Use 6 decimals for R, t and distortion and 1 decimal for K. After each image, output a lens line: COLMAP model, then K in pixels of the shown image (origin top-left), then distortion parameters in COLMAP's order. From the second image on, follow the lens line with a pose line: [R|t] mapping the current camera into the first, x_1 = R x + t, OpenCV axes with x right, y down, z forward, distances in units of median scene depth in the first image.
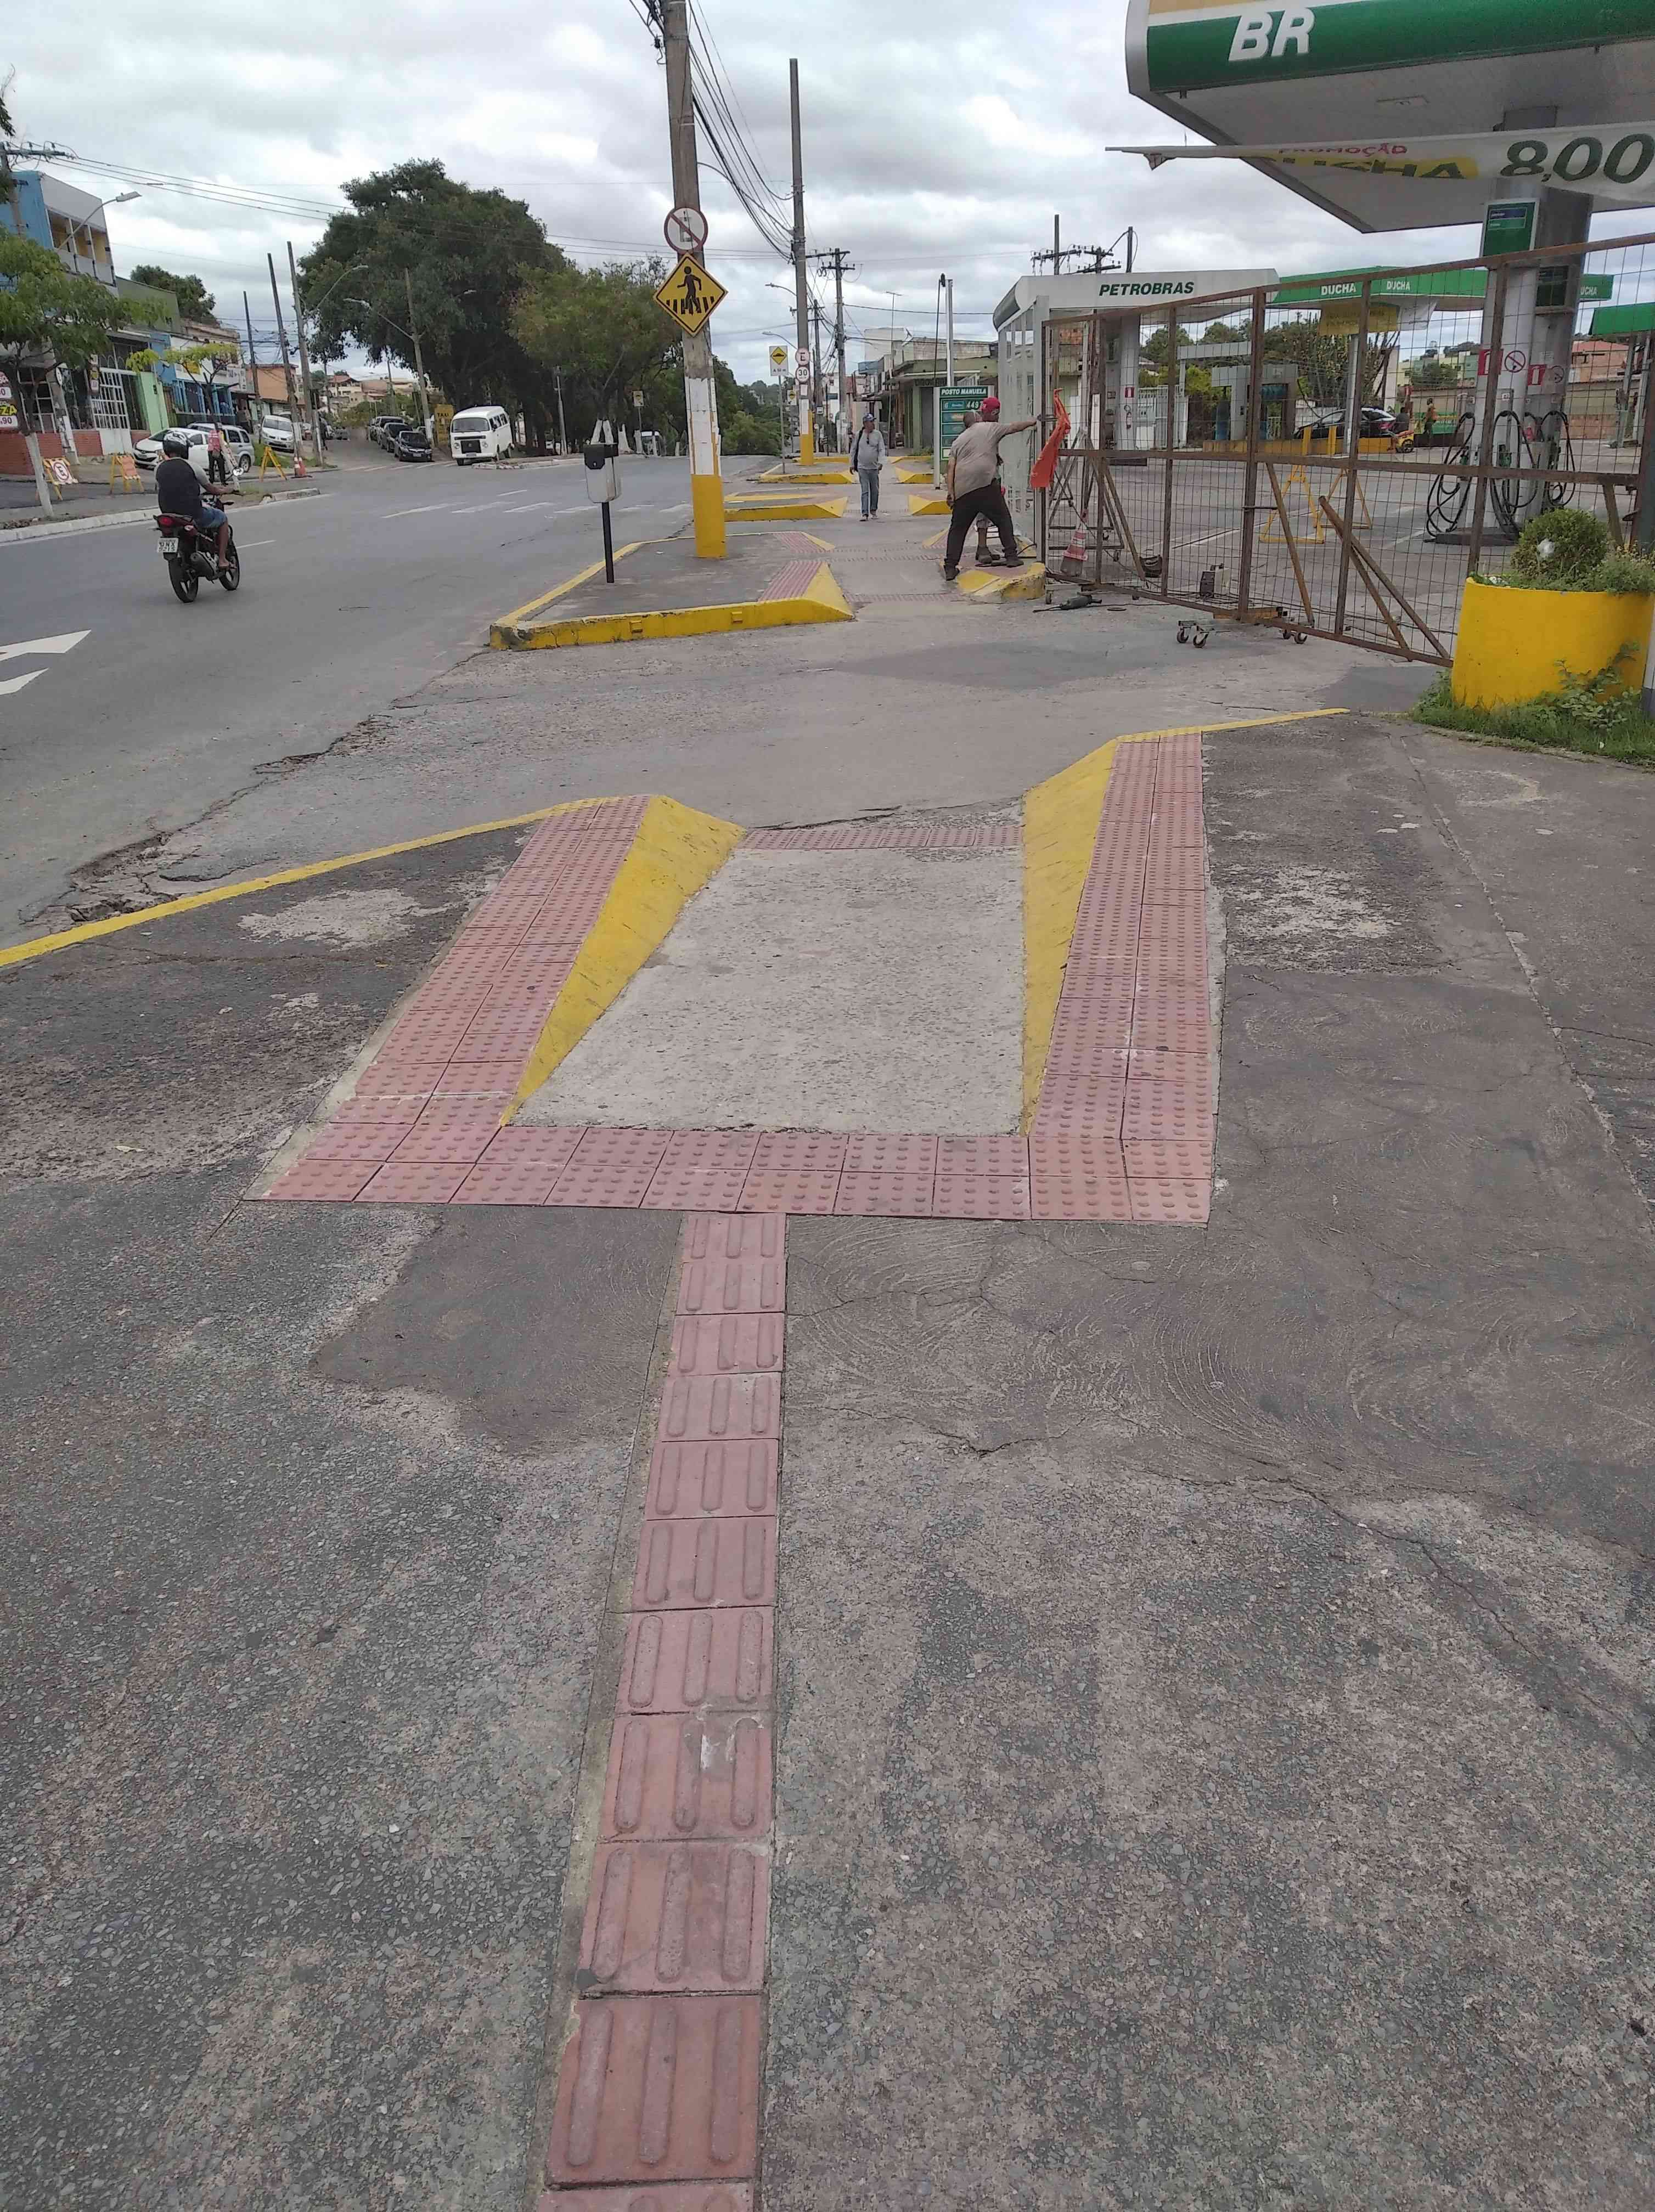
lens RADIAL K [[1641.6, 0, 833.3], [0, 1641.6, 1110.2], [0, 0, 1]] dist [0.050552, -0.053407]
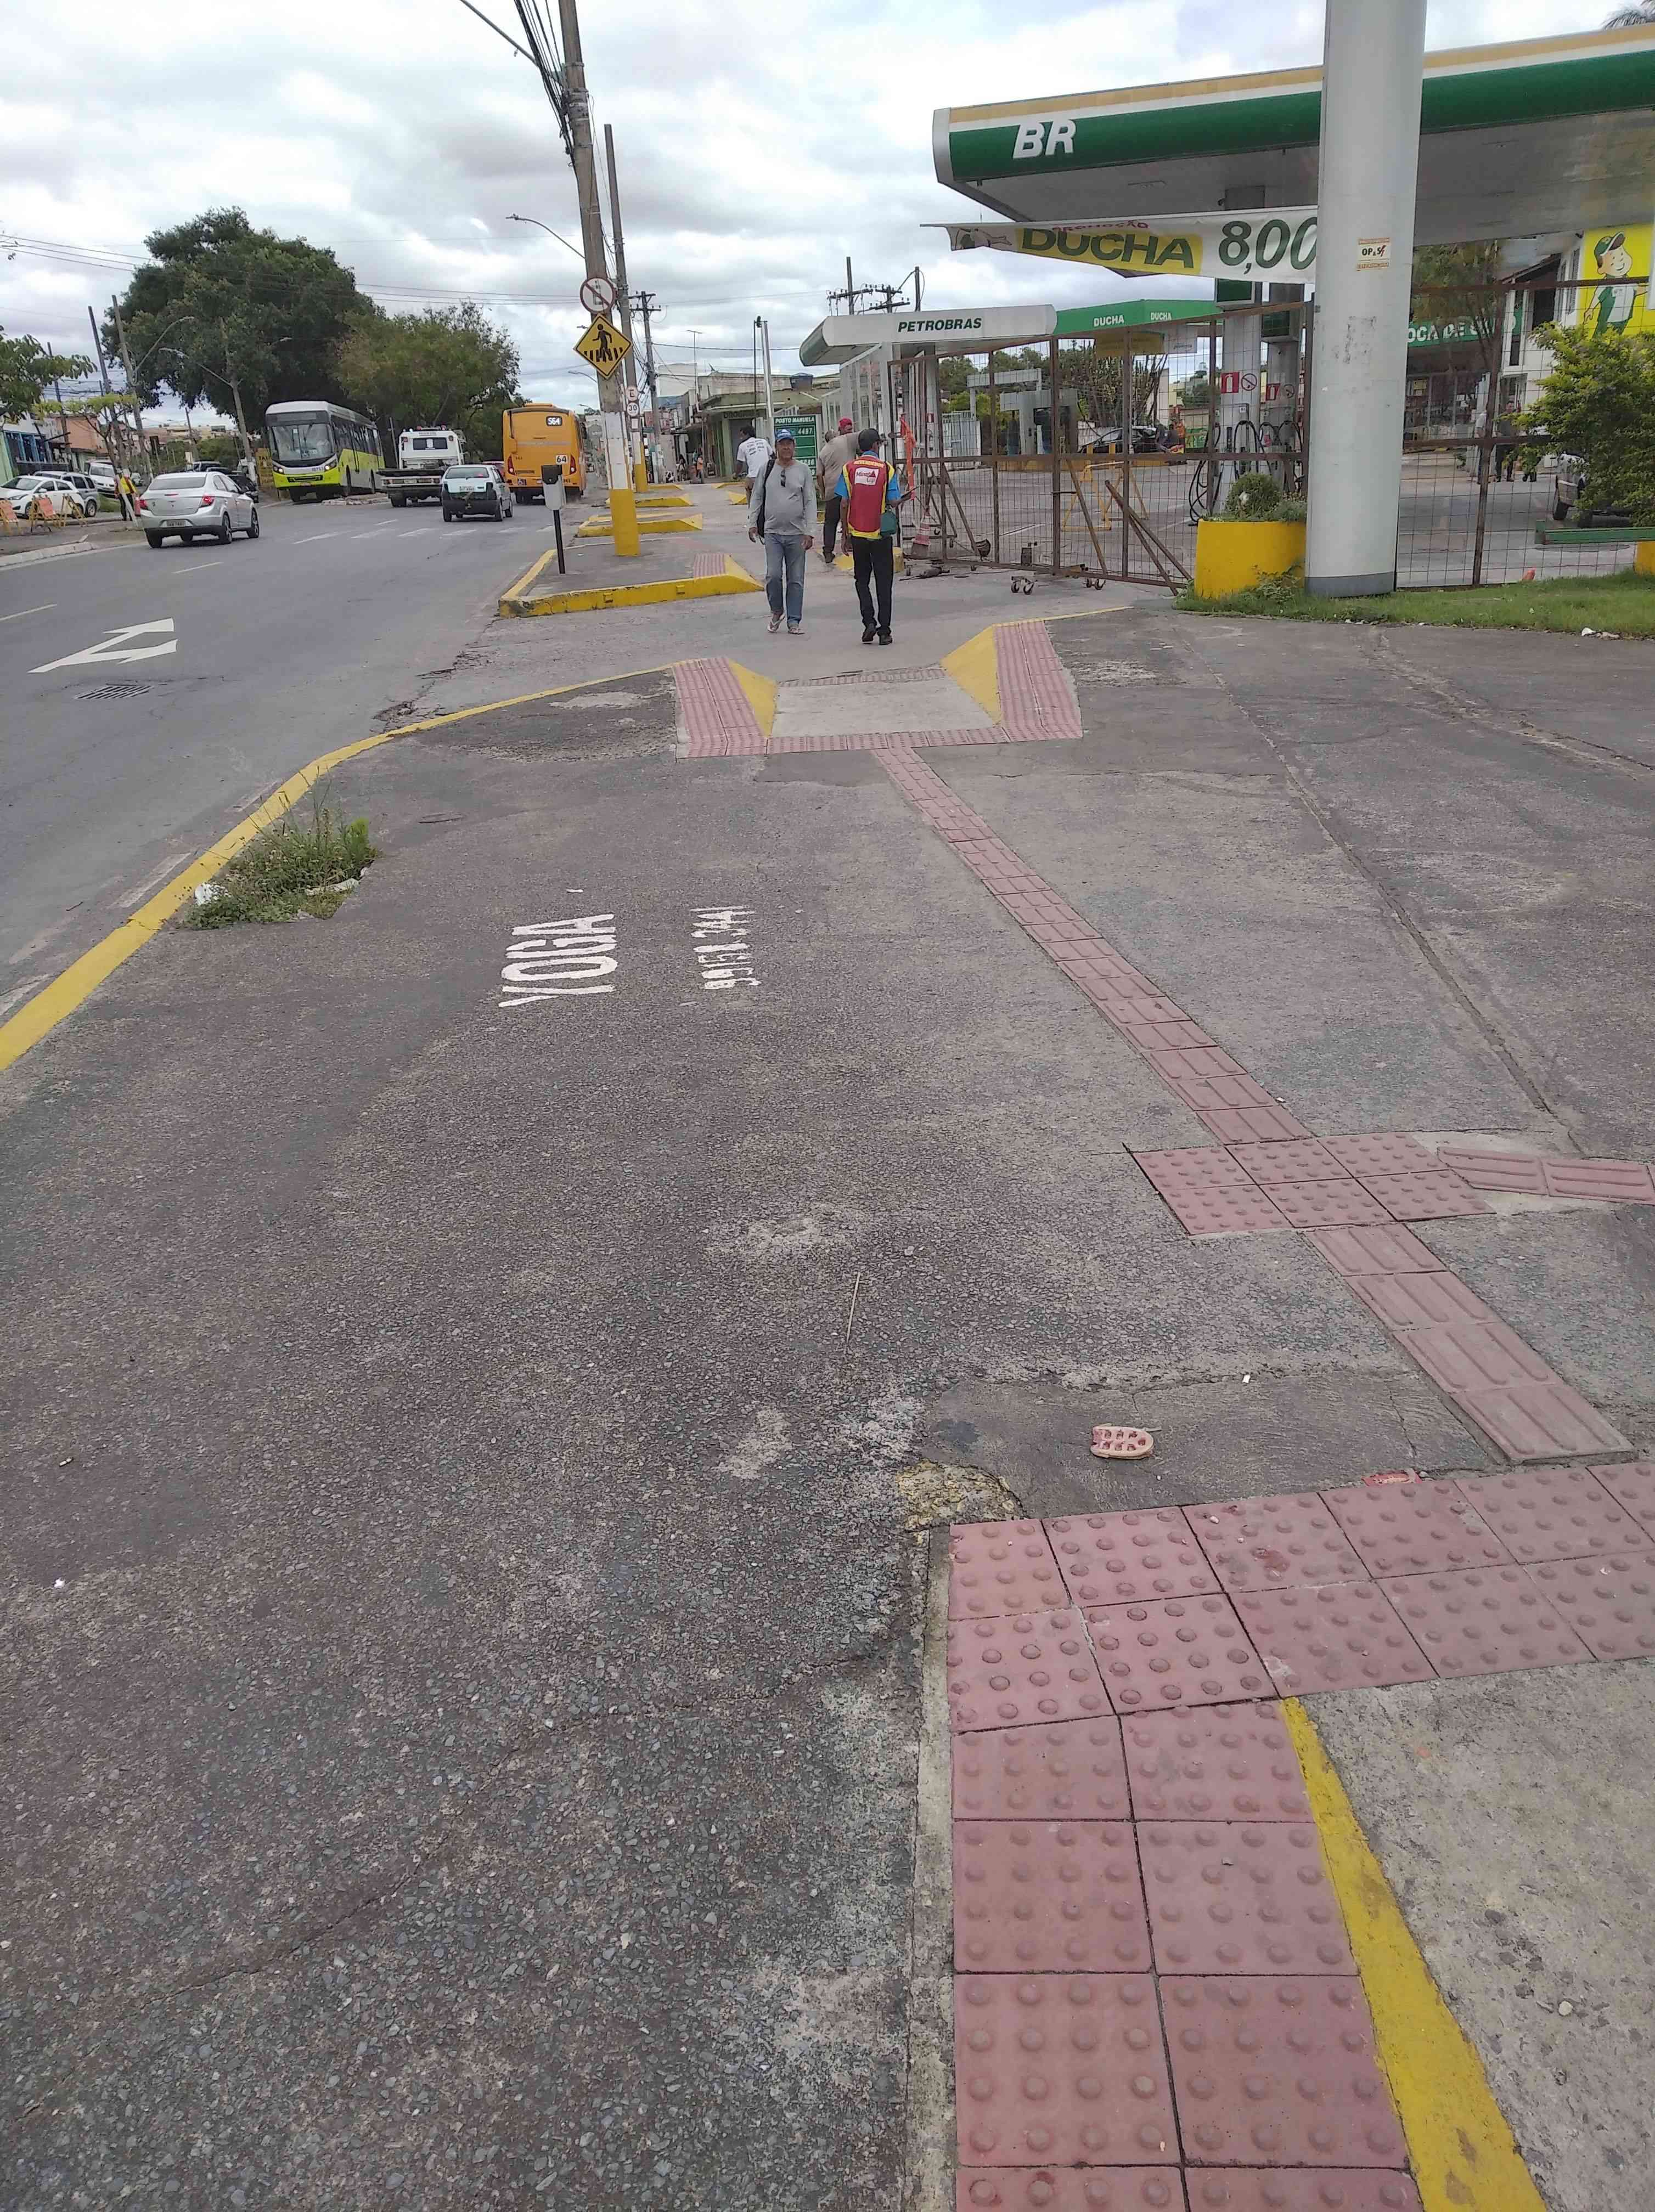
lens RADIAL K [[1641.6, 0, 821.8], [0, 1641.6, 1102.9], [0, 0, 1]] dist [0.050552, -0.053407]
pose [[0.993594, -0.065992, 0.091740, -0.078604], [0.067833, 0.997550, -0.017091, 0.117493], [-0.090387, 0.023205, 0.995636, -0.262121]]
